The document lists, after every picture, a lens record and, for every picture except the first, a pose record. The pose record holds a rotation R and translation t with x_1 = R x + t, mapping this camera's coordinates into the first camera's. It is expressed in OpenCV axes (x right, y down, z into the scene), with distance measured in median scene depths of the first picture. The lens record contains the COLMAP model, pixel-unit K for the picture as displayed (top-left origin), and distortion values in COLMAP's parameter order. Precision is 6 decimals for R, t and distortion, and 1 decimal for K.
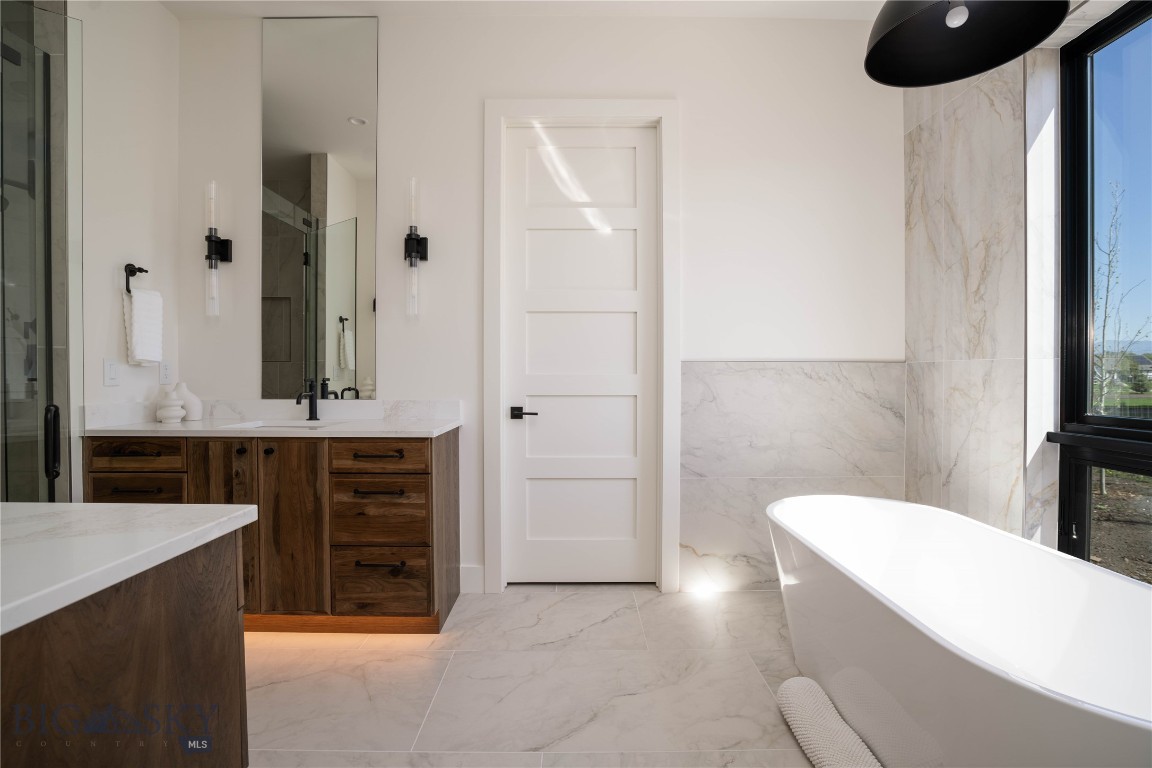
lens RADIAL K [[551.9, 0, 576.0], [0, 551.9, 384.0], [0, 0, 1]] dist [-0.048875, 0.001150]
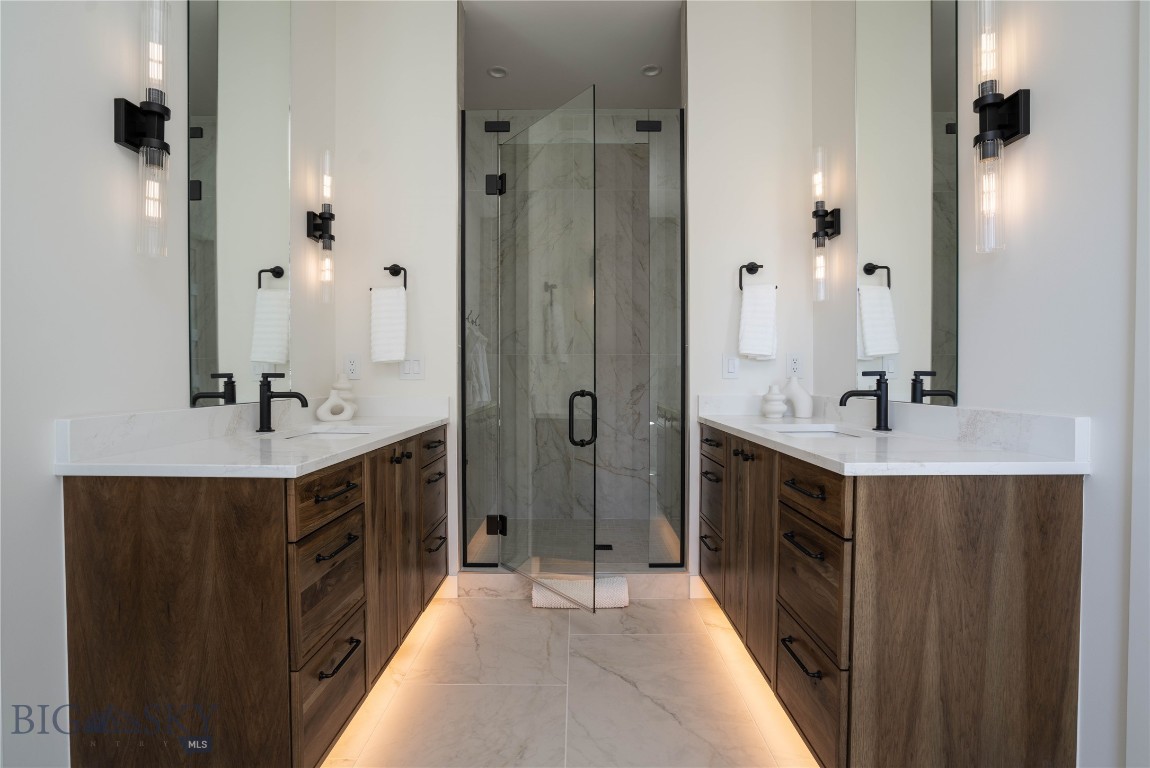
lens RADIAL K [[550.9, 0, 575.0], [0, 550.9, 384.0], [0, 0, 1]] dist [-0.048875, 0.001150]
pose [[-0.013402, 0.011729, -0.999841, 0.252582], [-0.024027, 0.999639, 0.012049, 0.008788], [0.999621, 0.024184, -0.013115, 0.699245]]
